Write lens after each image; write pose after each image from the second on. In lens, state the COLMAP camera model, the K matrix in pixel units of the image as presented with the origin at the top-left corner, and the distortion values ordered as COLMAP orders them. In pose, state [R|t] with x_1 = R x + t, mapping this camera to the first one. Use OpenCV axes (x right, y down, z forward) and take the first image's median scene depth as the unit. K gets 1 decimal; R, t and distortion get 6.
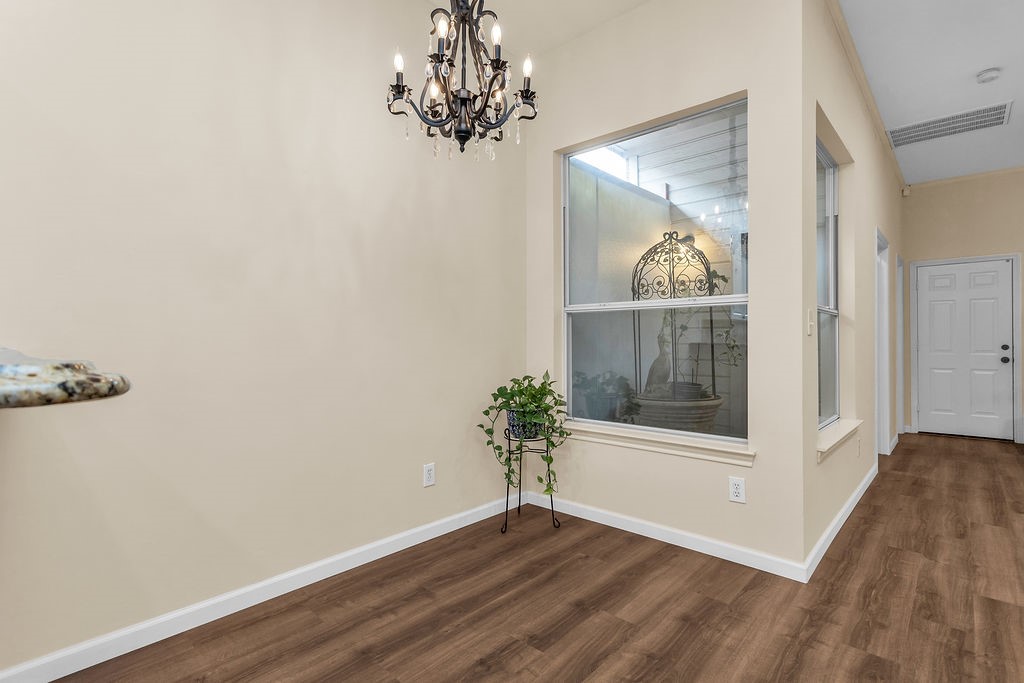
lens RADIAL K [[494.1, 0, 510.4], [0, 494.1, 339.6], [0, 0, 1]] dist [0.004615, -0.000914]
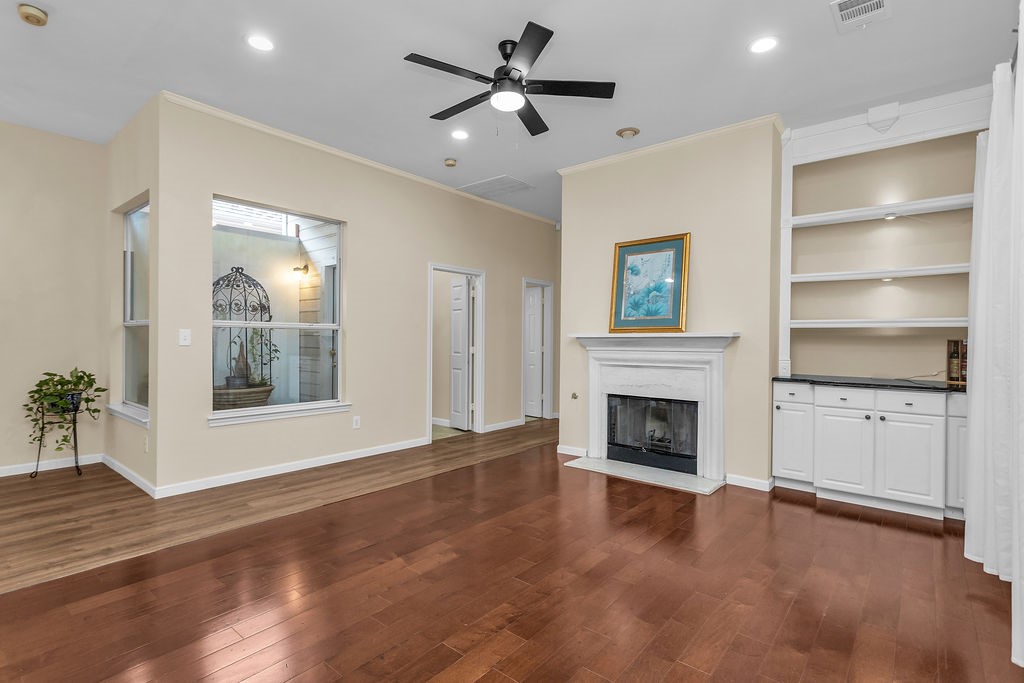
lens RADIAL K [[494.1, 0, 513.2], [0, 494.1, 339.7], [0, 0, 1]] dist [0.004615, -0.000914]
pose [[0.998950, 0.007727, 0.045153, 1.380831], [-0.008013, 0.999949, 0.006140, -0.040784], [-0.045103, -0.006495, 0.998961, -0.549633]]
